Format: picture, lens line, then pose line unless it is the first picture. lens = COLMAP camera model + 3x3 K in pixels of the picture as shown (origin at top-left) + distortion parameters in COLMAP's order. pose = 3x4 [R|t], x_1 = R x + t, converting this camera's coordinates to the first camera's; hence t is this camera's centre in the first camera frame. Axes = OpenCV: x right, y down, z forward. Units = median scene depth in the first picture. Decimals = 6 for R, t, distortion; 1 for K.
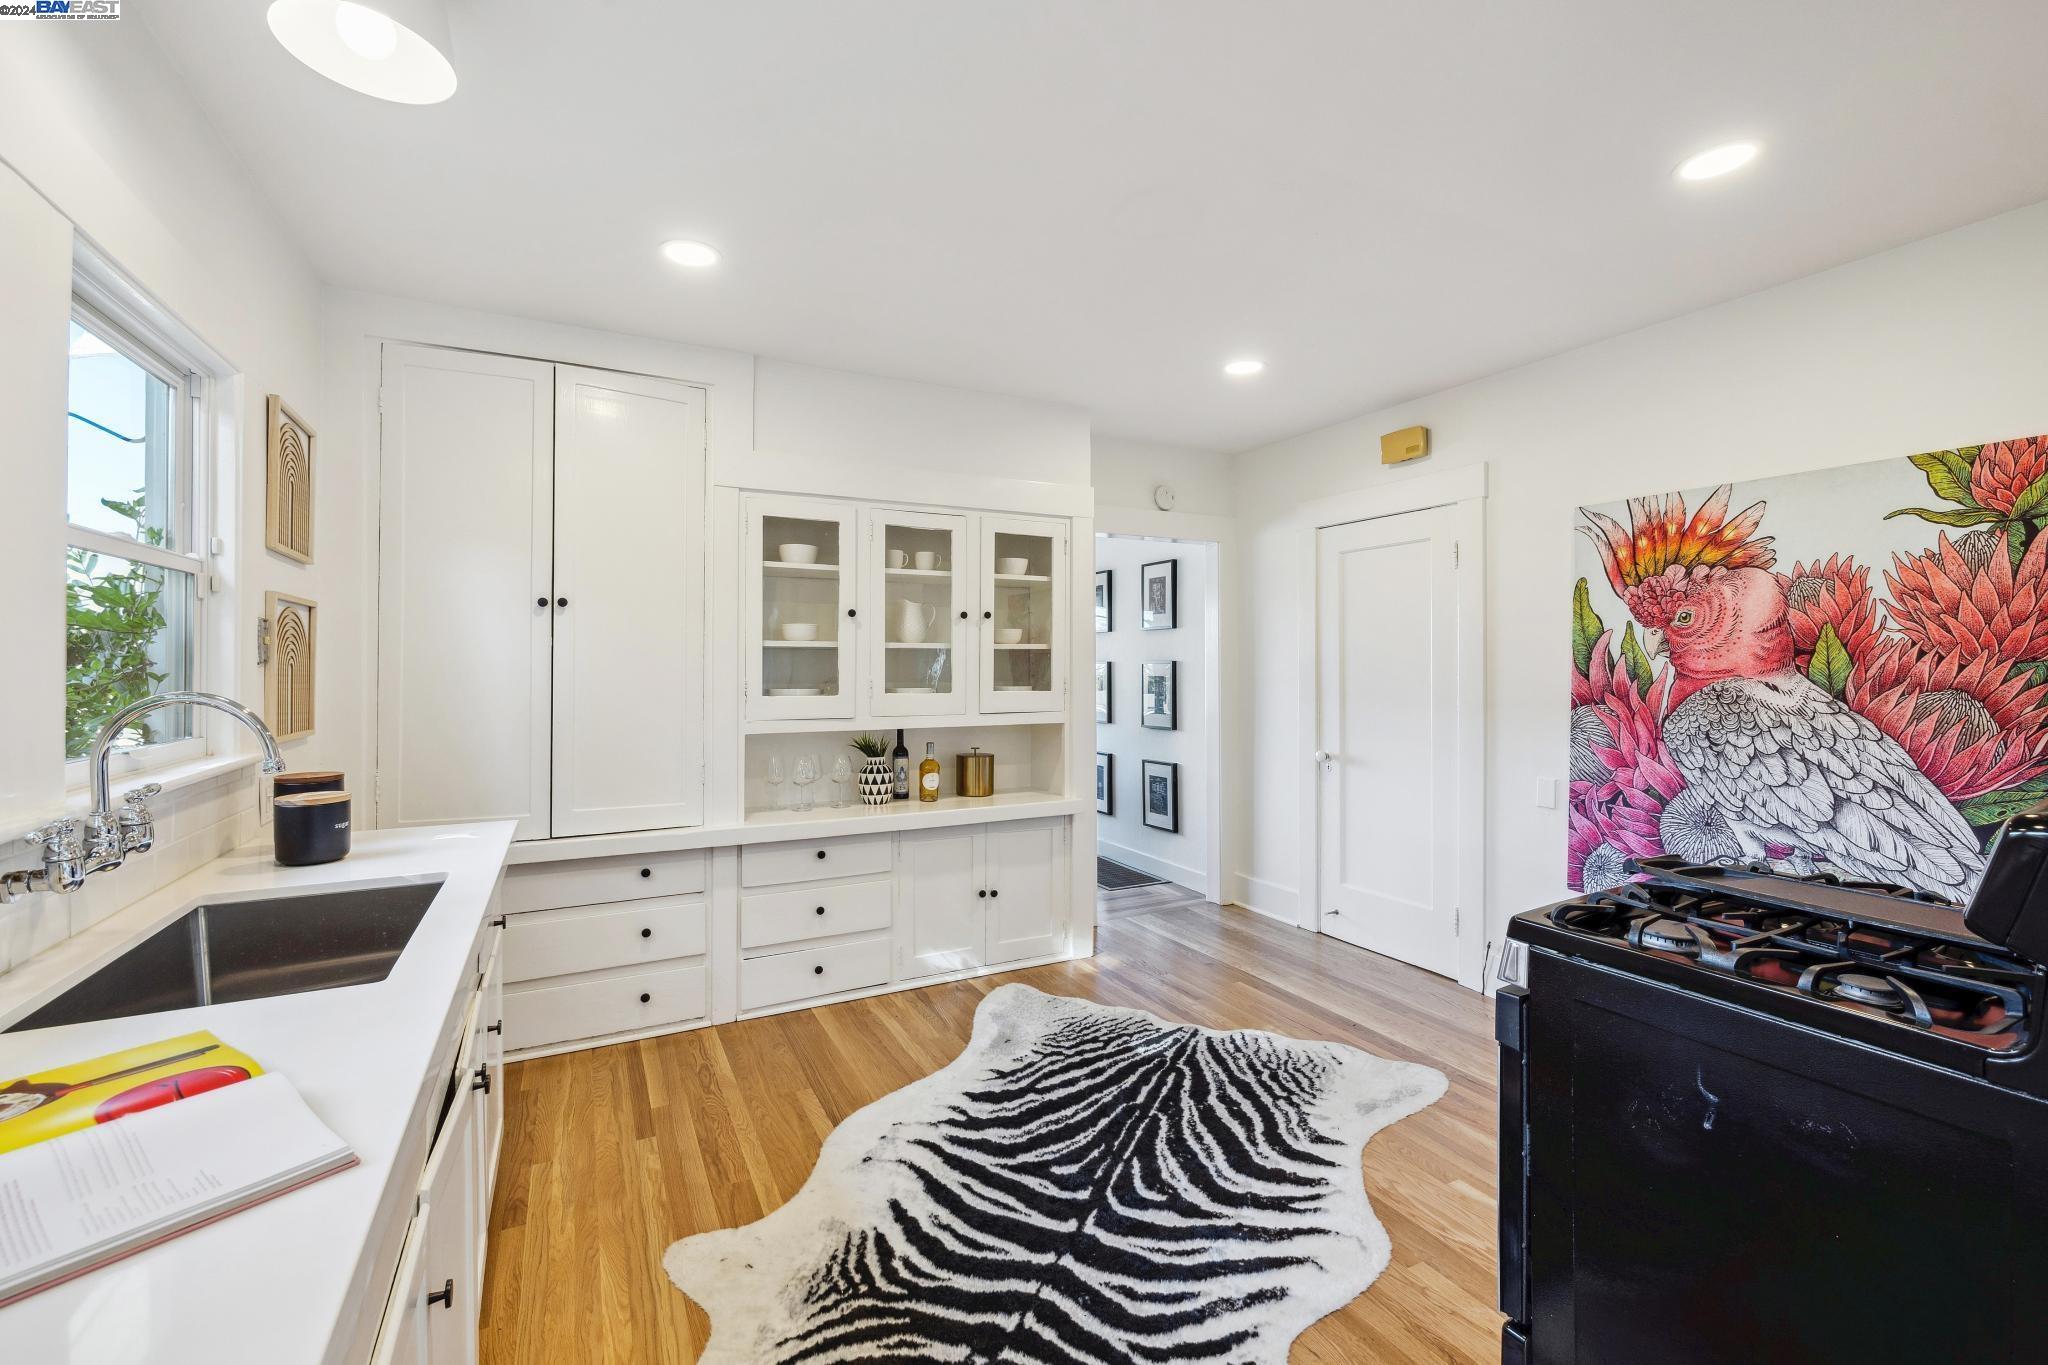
lens RADIAL K [[861.5, 0, 1002.5], [0, 861.5, 660.0], [0, 0, 1]] dist [0.002909, 0.000414]
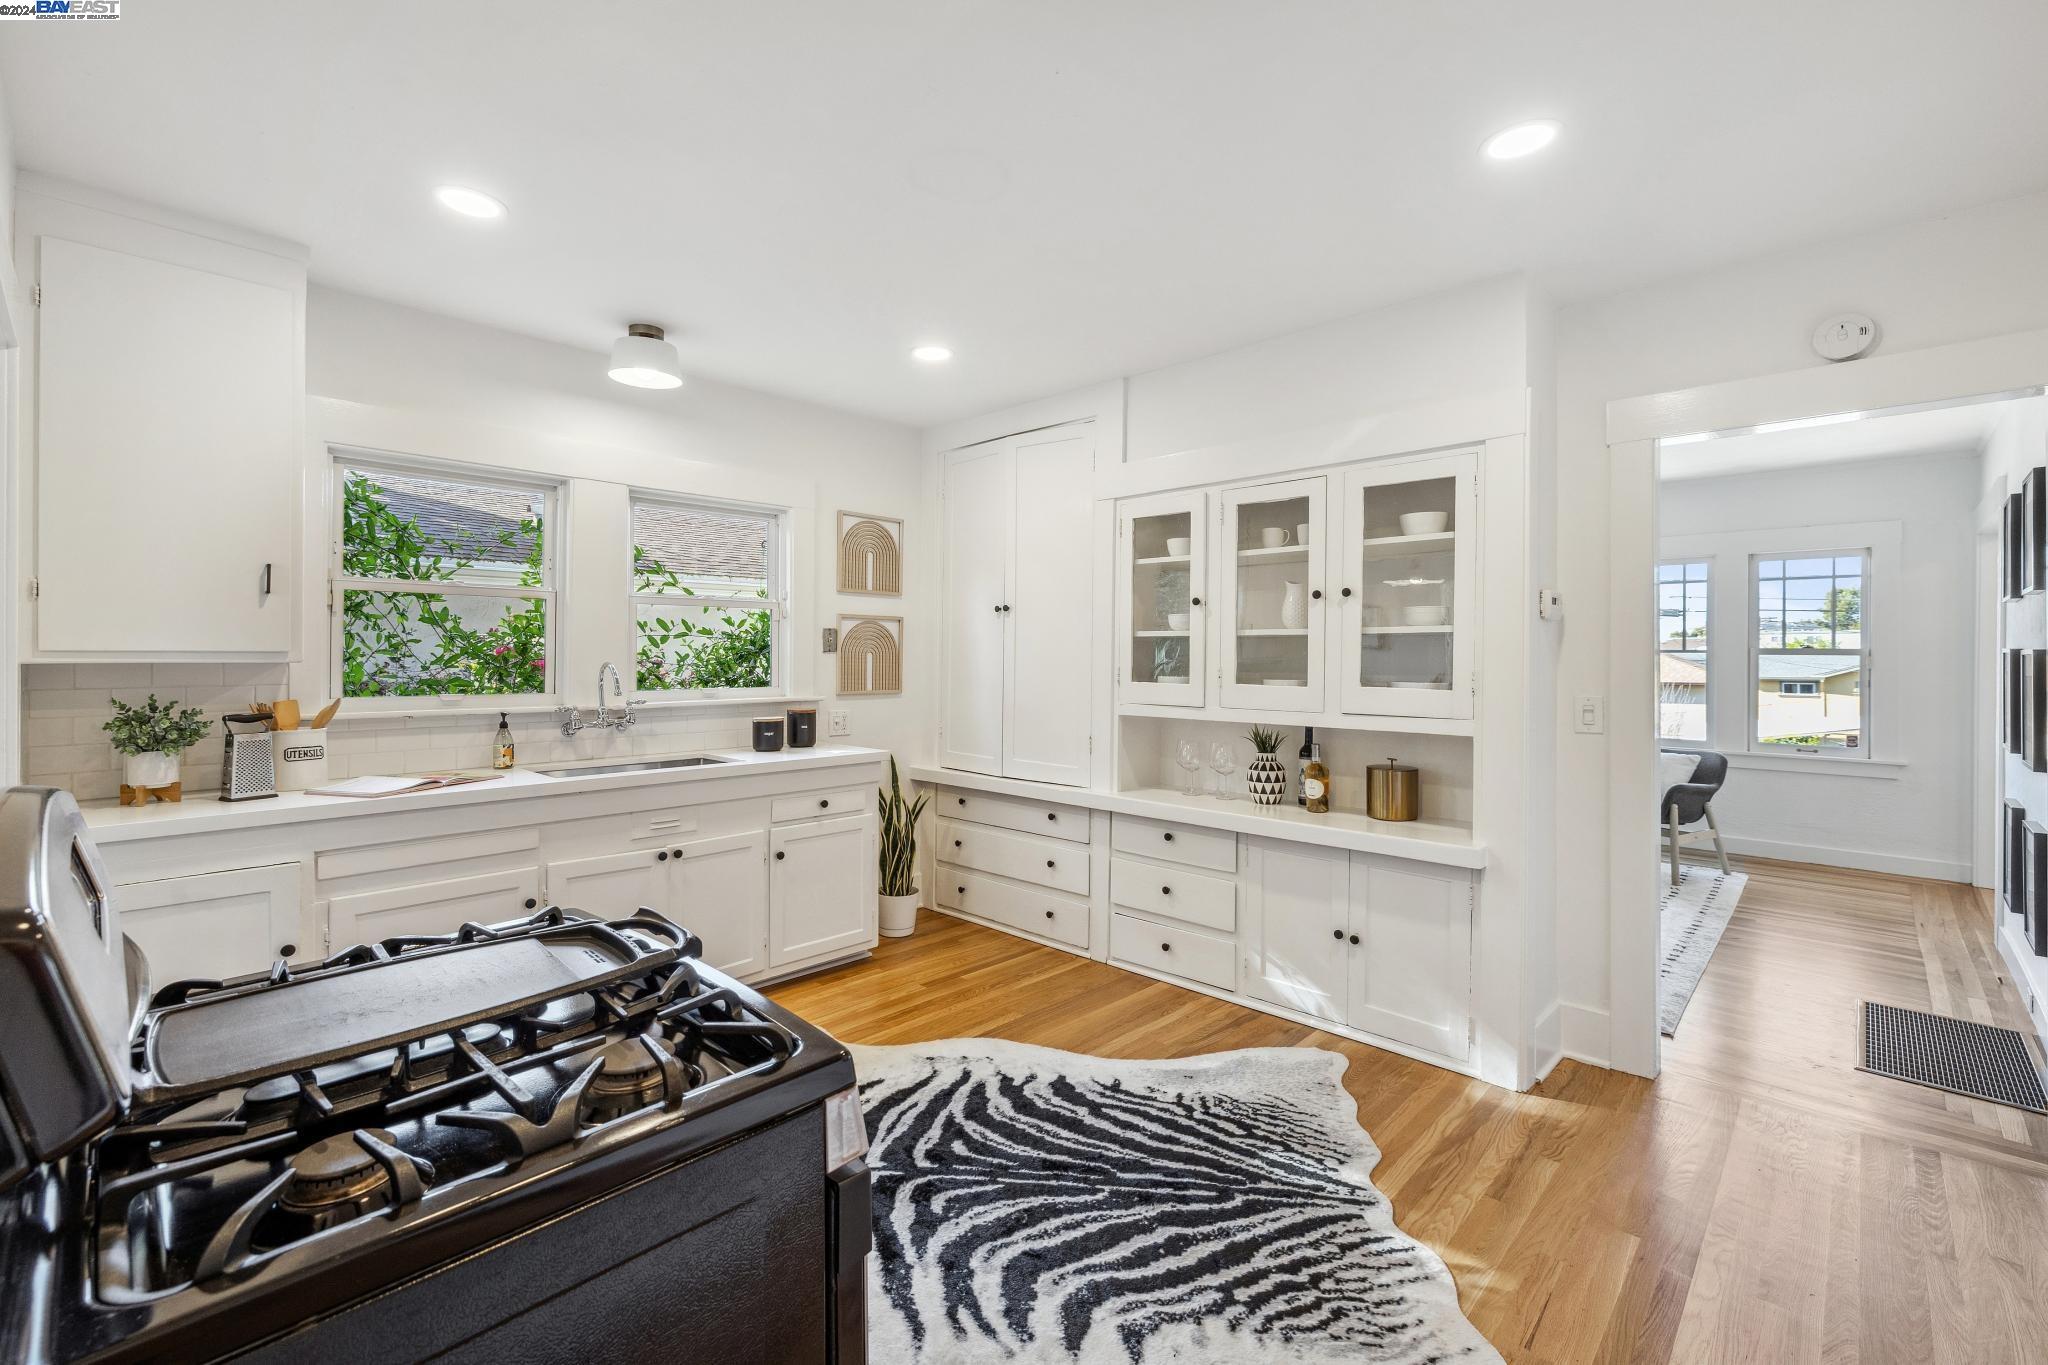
lens RADIAL K [[861.5, 0, 1016.7], [0, 861.5, 649.8], [0, 0, 1]] dist [0.002909, 0.000414]
pose [[0.331768, -0.003615, -0.943354, 0.818101], [0.007535, 0.999971, -0.001182, 0.000453], [0.943331, -0.006716, 0.331786, 0.559554]]
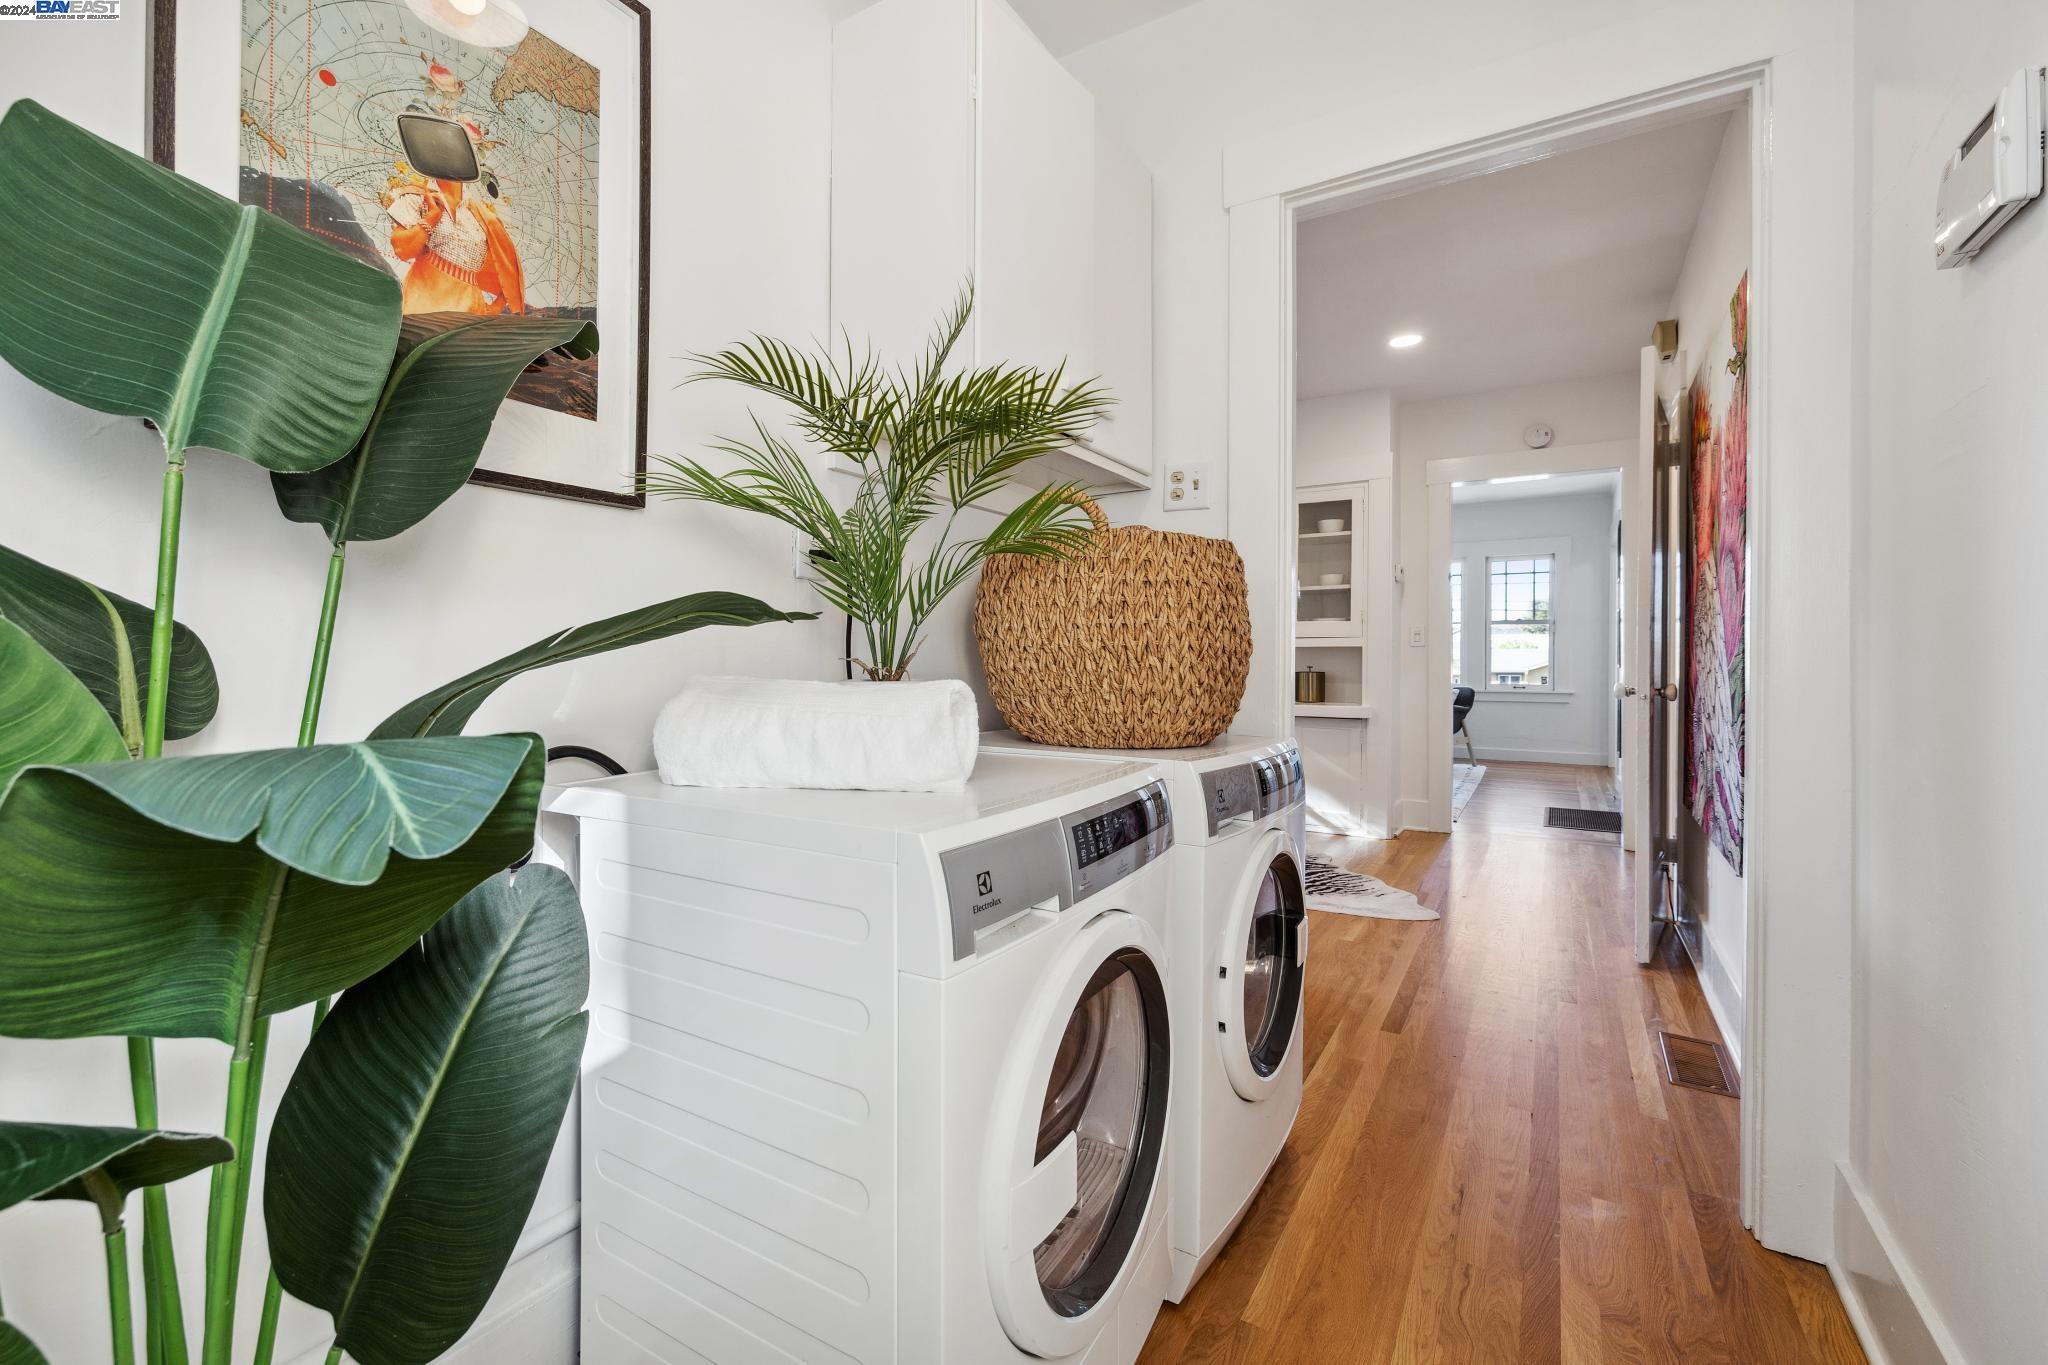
lens RADIAL K [[861.5, 0, 1007.3], [0, 861.5, 650.7], [0, 0, 1]] dist [0.002909, 0.000414]
pose [[0.521520, -0.005765, -0.853219, 1.160645], [0.008227, 0.999965, -0.001728, 0.103097], [0.853199, -0.006119, 0.521549, -0.114501]]
